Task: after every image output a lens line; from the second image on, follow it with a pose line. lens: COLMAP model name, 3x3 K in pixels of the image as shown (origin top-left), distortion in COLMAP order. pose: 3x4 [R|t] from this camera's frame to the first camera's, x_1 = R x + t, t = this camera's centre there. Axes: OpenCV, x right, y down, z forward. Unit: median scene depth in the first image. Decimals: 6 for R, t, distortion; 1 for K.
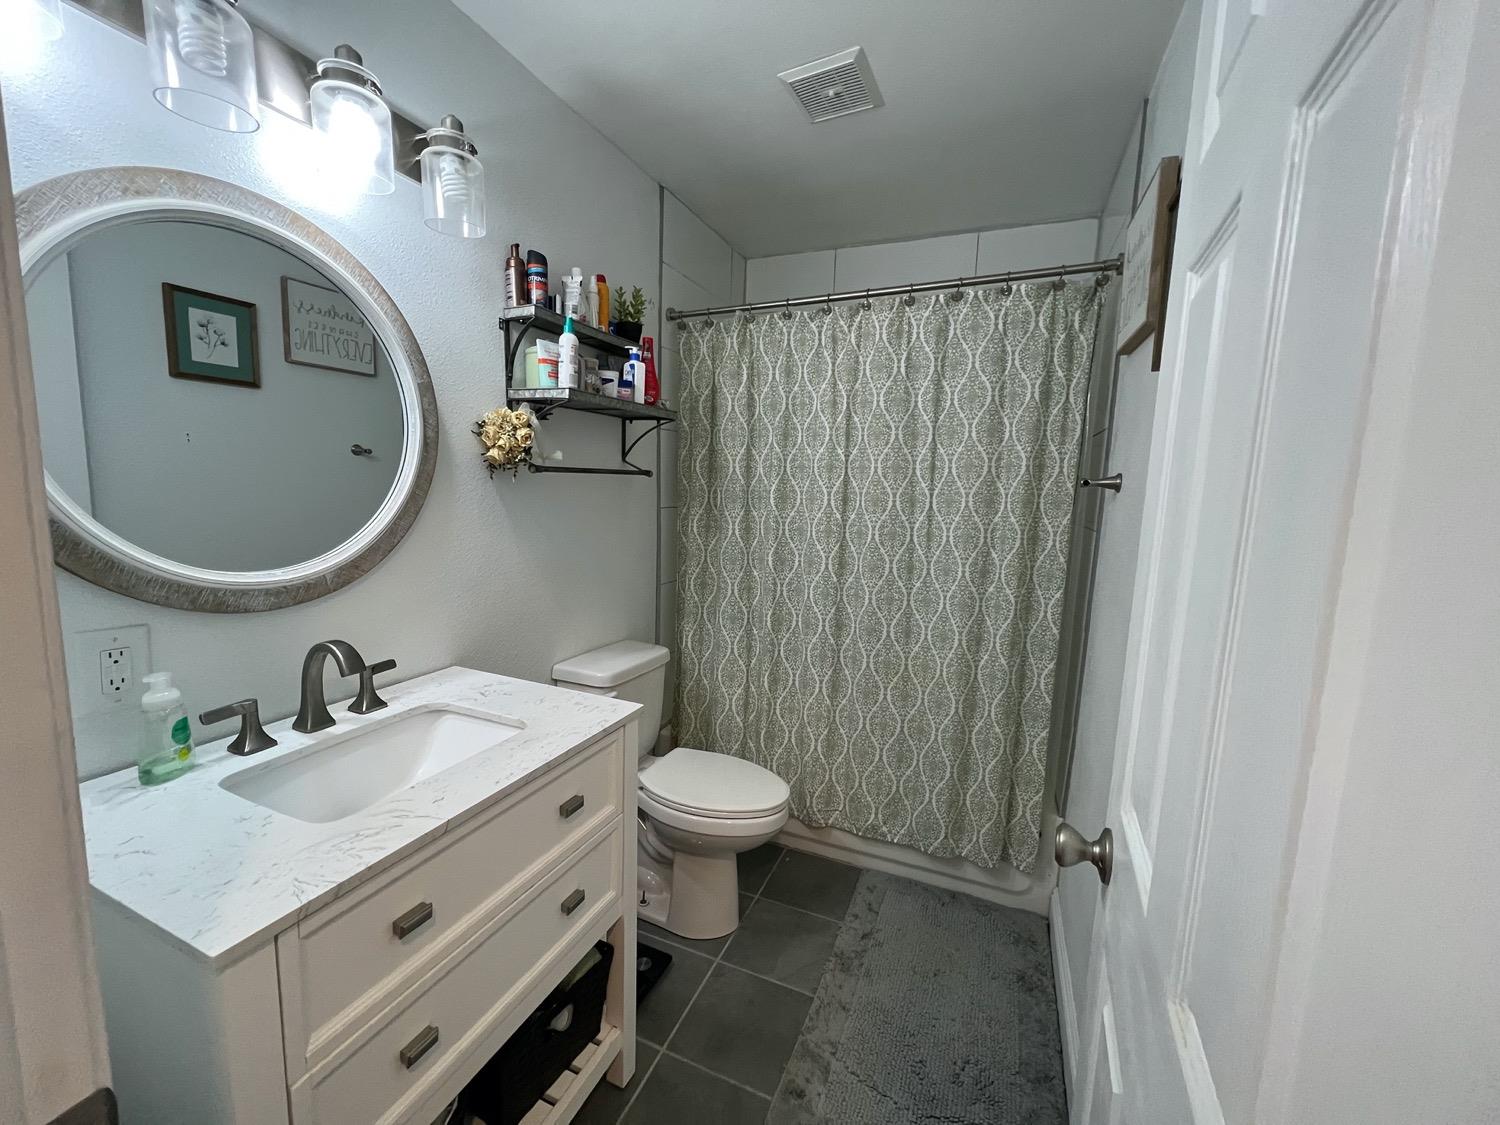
lens RADIAL K [[603.5, 0, 747.7], [0, 603.5, 566.2], [0, 0, 1]] dist [-0.001703, 0.000808]
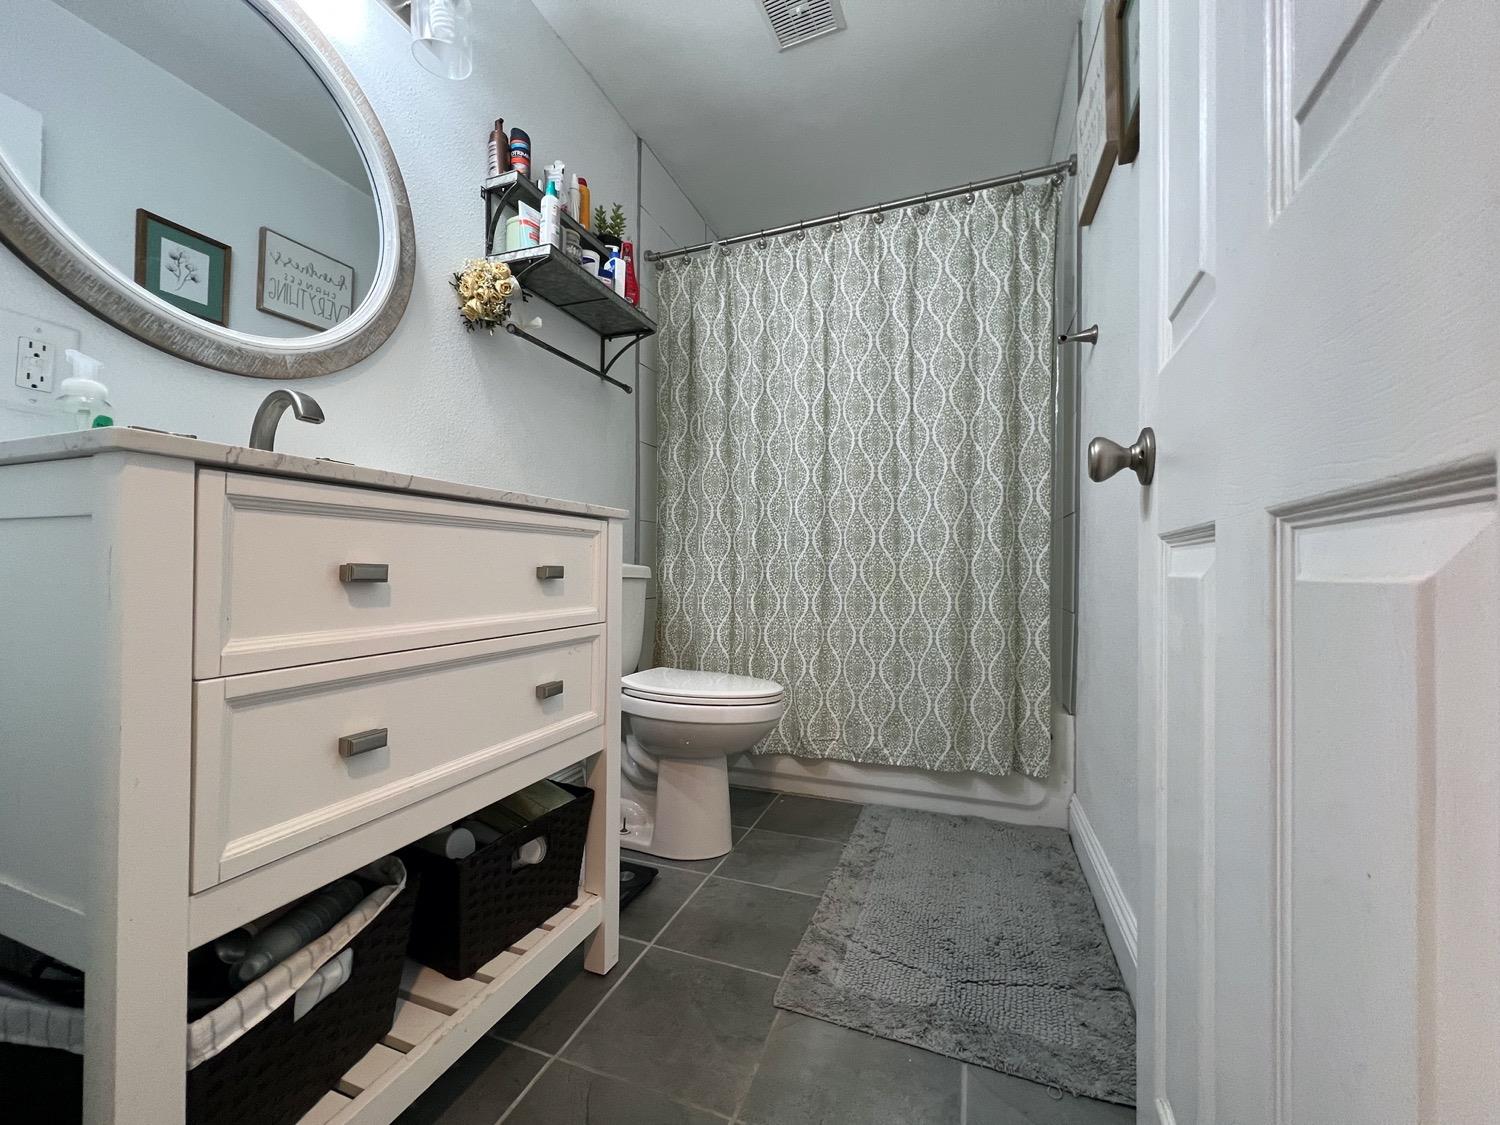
lens RADIAL K [[603.5, 0, 747.9], [0, 603.5, 562.6], [0, 0, 1]] dist [-0.001703, 0.000808]
pose [[0.998672, -0.024284, 0.045446, -0.021777], [0.030382, 0.989869, -0.138693, 0.297846], [-0.041618, 0.139889, 0.989292, 0.056194]]
